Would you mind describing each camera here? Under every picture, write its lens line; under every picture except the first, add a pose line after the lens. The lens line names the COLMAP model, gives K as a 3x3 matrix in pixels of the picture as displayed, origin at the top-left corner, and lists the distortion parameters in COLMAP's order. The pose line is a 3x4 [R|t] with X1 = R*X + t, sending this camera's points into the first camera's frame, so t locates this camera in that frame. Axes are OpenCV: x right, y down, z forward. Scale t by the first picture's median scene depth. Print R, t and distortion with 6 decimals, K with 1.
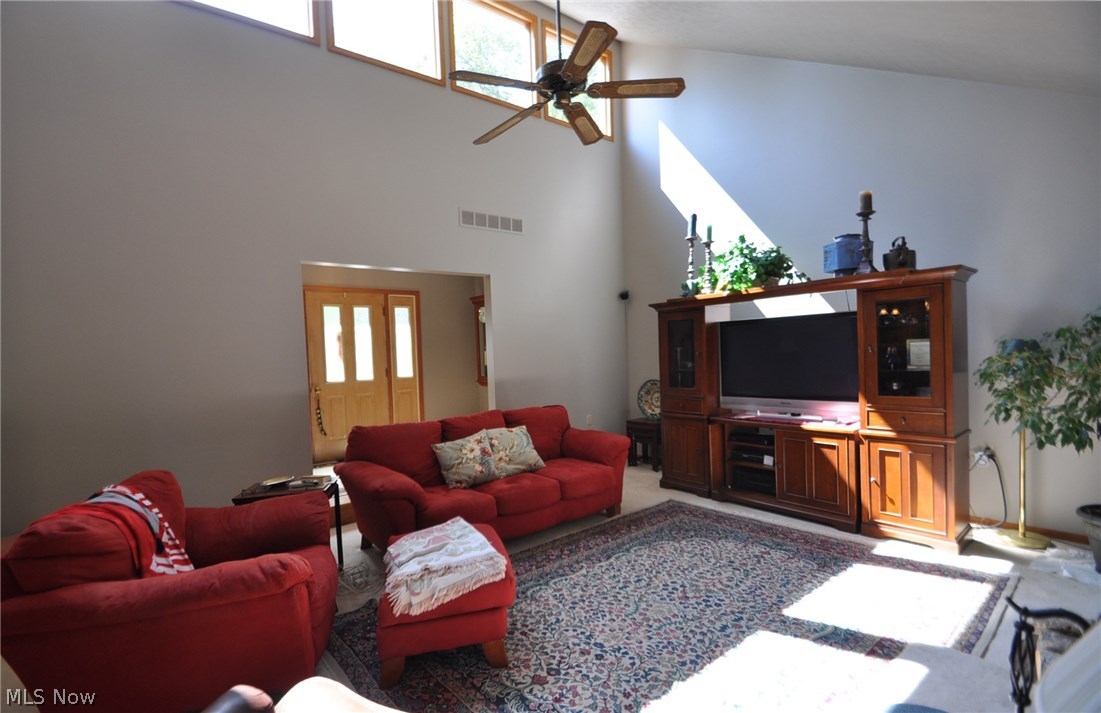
lens RADIAL K [[499.5, 0, 509.3], [0, 499.5, 373.6], [0, 0, 1]] dist [-0.000591, -0.000361]
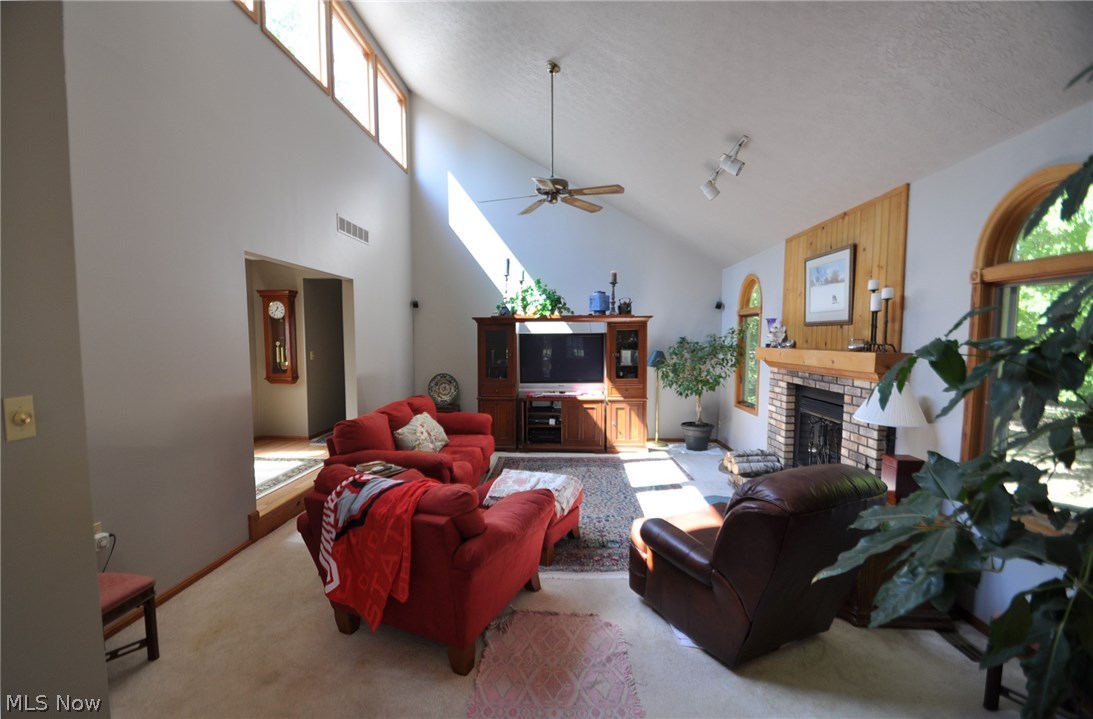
lens RADIAL K [[486.0, 0, 543.6], [0, 486.0, 372.2], [0, 0, 1]] dist [0.002260, 0.000014]
pose [[0.651600, -0.016587, 0.758381, -0.792108], [0.010340, 0.999862, 0.012985, -0.007484], [-0.758492, -0.000620, 0.651682, -0.002315]]
